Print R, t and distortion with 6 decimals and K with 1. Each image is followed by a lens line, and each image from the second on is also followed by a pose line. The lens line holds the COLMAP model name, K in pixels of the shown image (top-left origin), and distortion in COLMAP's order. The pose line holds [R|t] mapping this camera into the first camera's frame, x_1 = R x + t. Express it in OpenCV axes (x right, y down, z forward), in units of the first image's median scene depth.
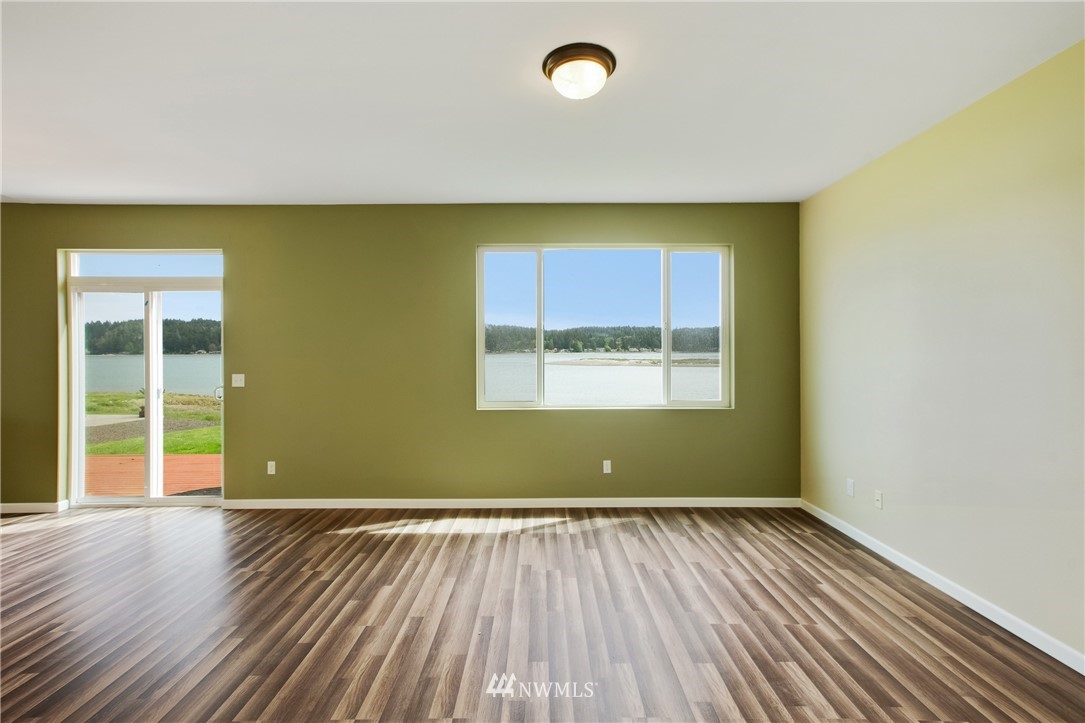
lens RADIAL K [[509.6, 0, 540.5], [0, 509.6, 355.1], [0, 0, 1]] dist [-0.003182, 0.000137]
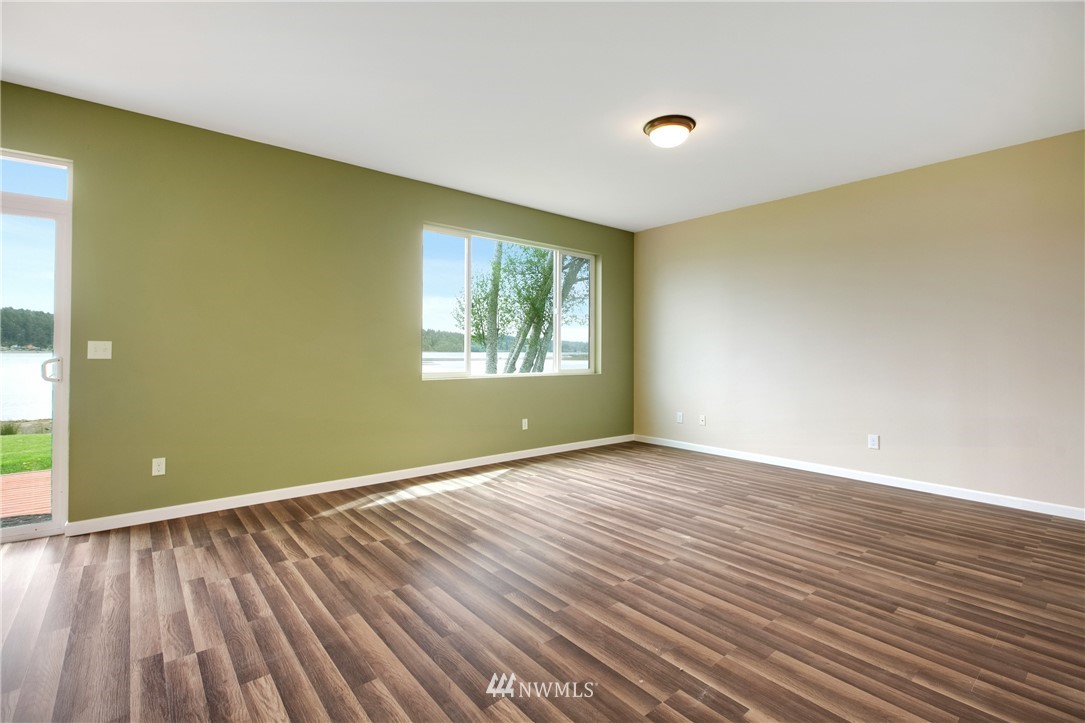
lens RADIAL K [[493.9, 0, 575.3], [0, 493.9, 340.1], [0, 0, 1]] dist [-0.005137, -0.000363]
pose [[0.746379, 0.023689, 0.665100, -0.647156], [-0.003017, 0.999476, -0.032212, 0.069239], [-0.665515, 0.022036, 0.746059, 0.065070]]
